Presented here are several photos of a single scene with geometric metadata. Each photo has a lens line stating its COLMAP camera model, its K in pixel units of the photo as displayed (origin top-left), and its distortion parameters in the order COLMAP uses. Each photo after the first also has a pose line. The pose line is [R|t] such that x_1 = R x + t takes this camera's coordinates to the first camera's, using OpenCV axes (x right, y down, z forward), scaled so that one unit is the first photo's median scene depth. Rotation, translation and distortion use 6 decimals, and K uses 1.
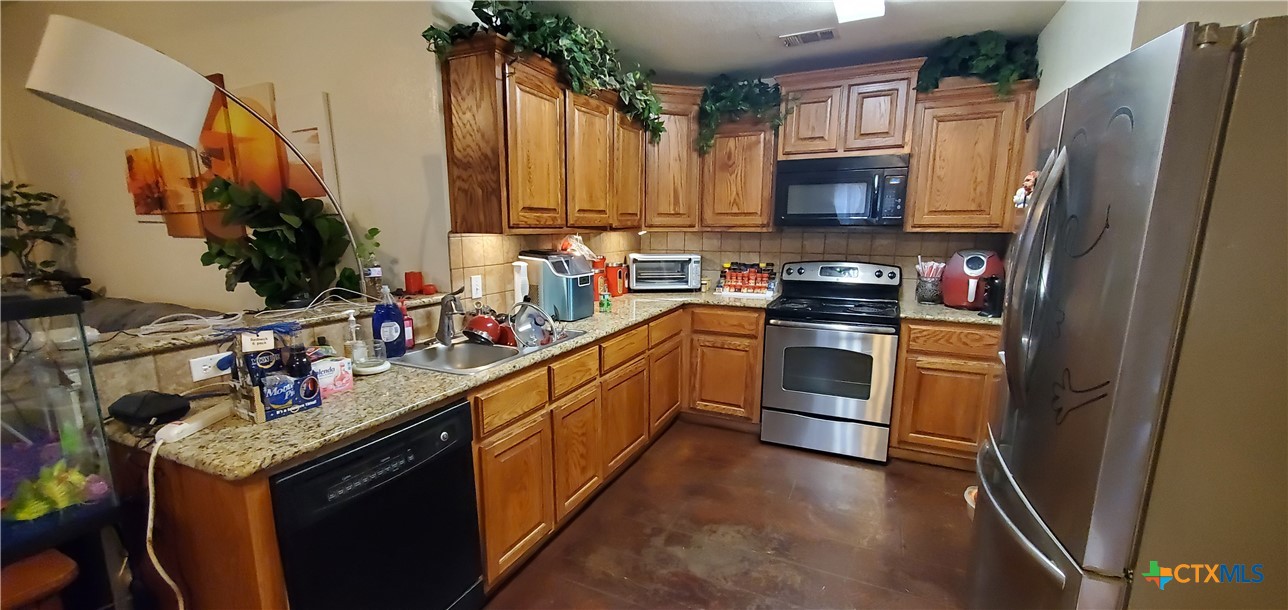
lens RADIAL K [[511.6, 0, 635.5], [0, 511.6, 321.5], [0, 0, 1]] dist [0.006721, -0.000456]
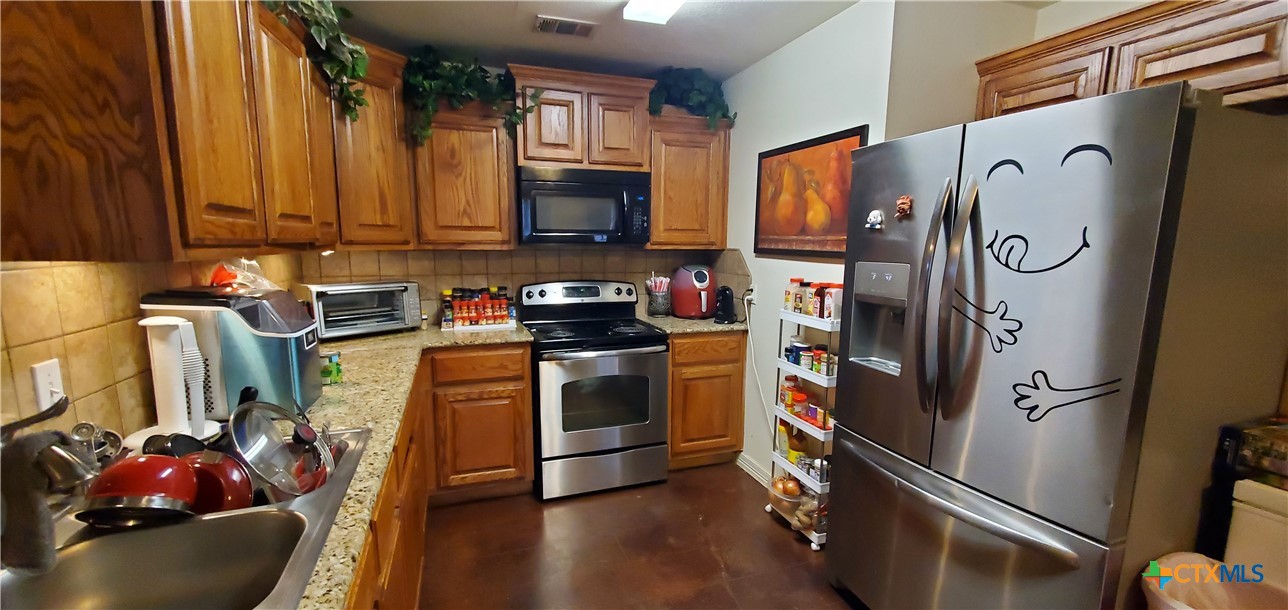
lens RADIAL K [[511.6, 0, 635.5], [0, 511.6, 321.5], [0, 0, 1]] dist [0.006721, -0.000456]
pose [[0.709624, -0.105954, 0.696568, -0.197639], [0.126923, 0.991679, 0.021541, -0.053424], [-0.693054, 0.073125, 0.717167, 0.279133]]
